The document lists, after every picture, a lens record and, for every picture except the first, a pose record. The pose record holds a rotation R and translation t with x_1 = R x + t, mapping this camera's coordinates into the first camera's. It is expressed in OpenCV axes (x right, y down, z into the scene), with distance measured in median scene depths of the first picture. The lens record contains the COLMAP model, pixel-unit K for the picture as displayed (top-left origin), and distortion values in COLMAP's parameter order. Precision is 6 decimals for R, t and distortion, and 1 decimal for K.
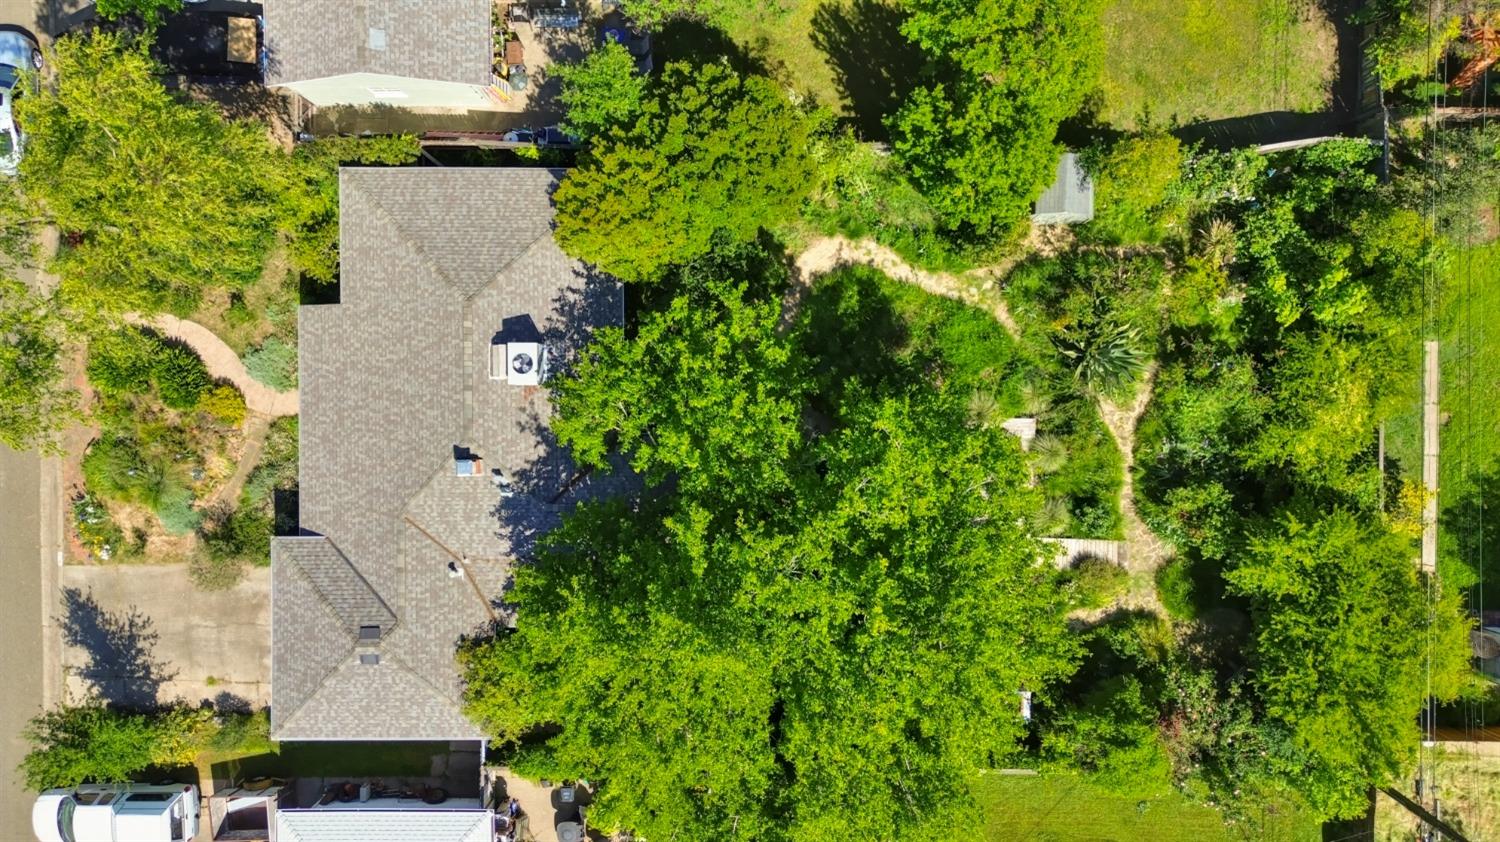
lens RADIAL K [[1078.1, 0, 752.2], [0, 1078.1, 417.6], [0, 0, 1]] dist [0.071006, -0.076692]
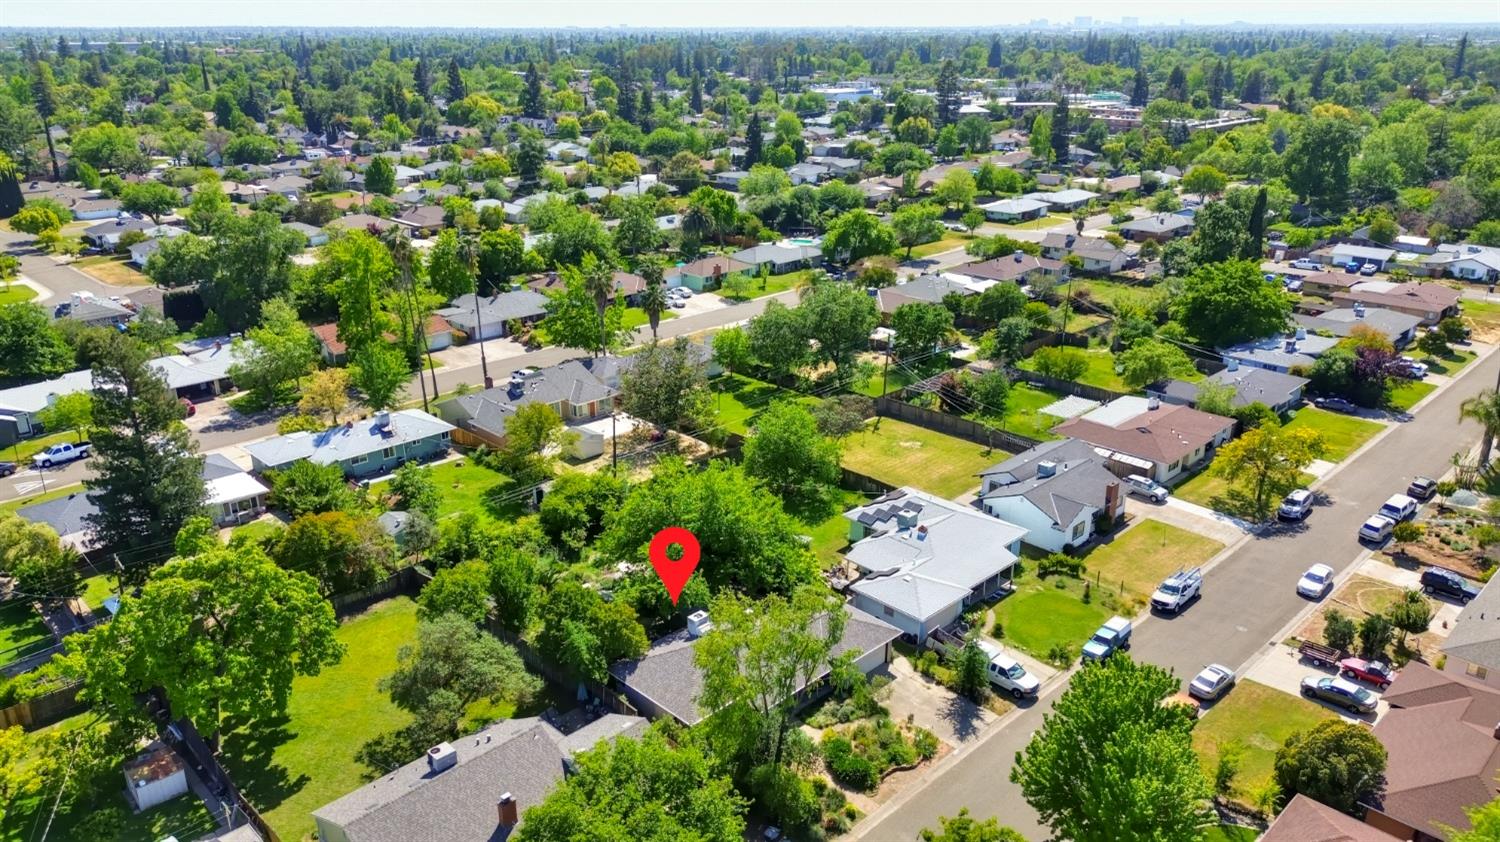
lens RADIAL K [[1078.1, 0, 752.2], [0, 1078.1, 417.6], [0, 0, 1]] dist [0.071006, -0.076692]
pose [[-0.707333, -0.235082, 0.666646, -1.519449], [0.706571, -0.263035, 0.656940, -1.199142], [0.020916, 0.935708, 0.352155, -0.178722]]
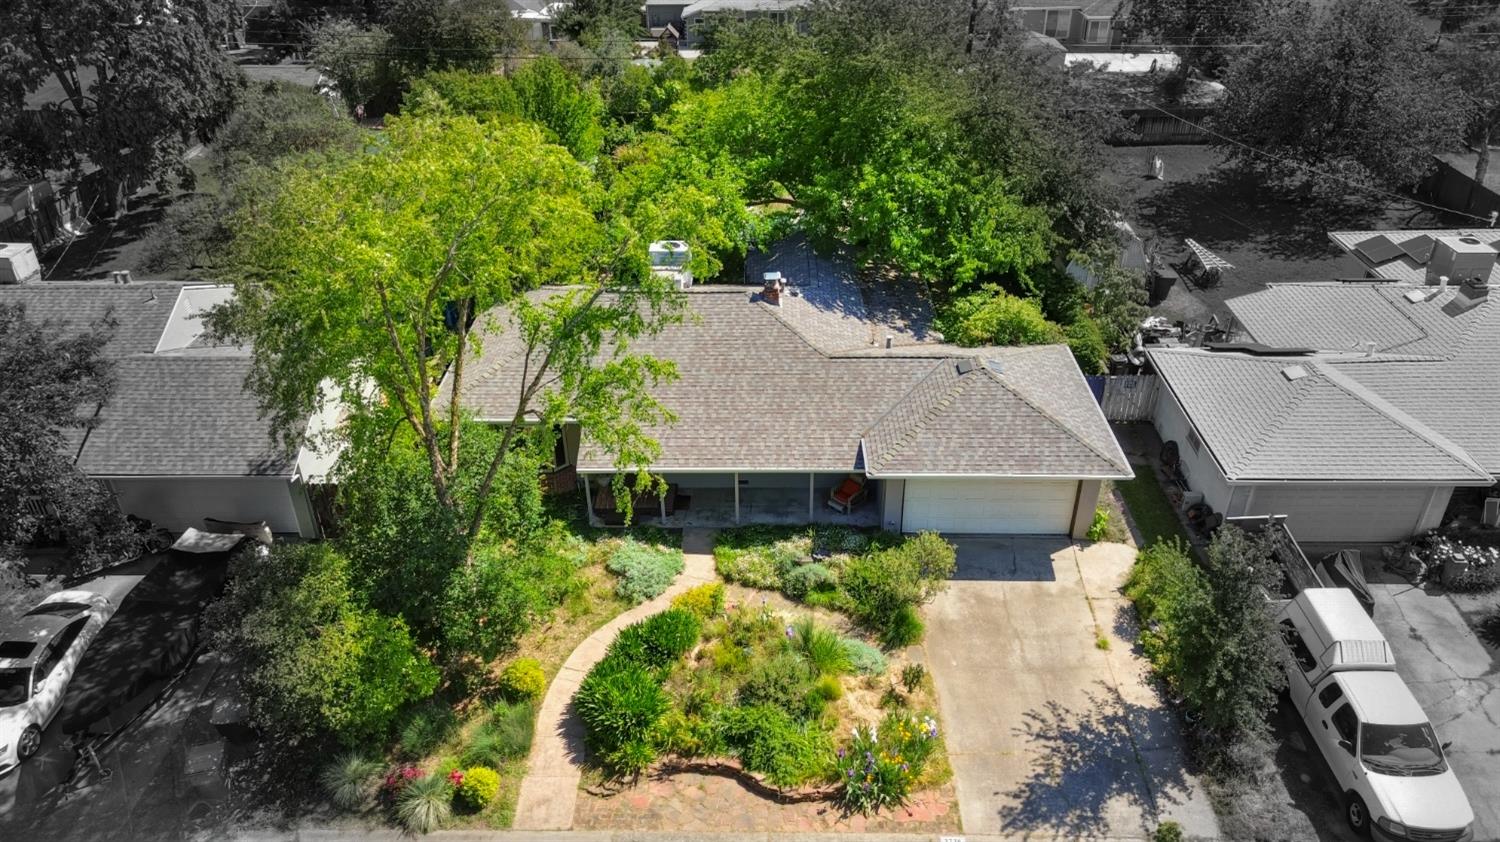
lens RADIAL K [[1078.1, 0, 752.2], [0, 1078.1, 417.6], [0, 0, 1]] dist [0.071006, -0.076692]
pose [[0.013223, -0.510484, 0.859786, -1.032094], [0.999407, -0.020584, -0.027592, 0.047348], [0.031783, 0.859641, 0.509909, 0.544334]]
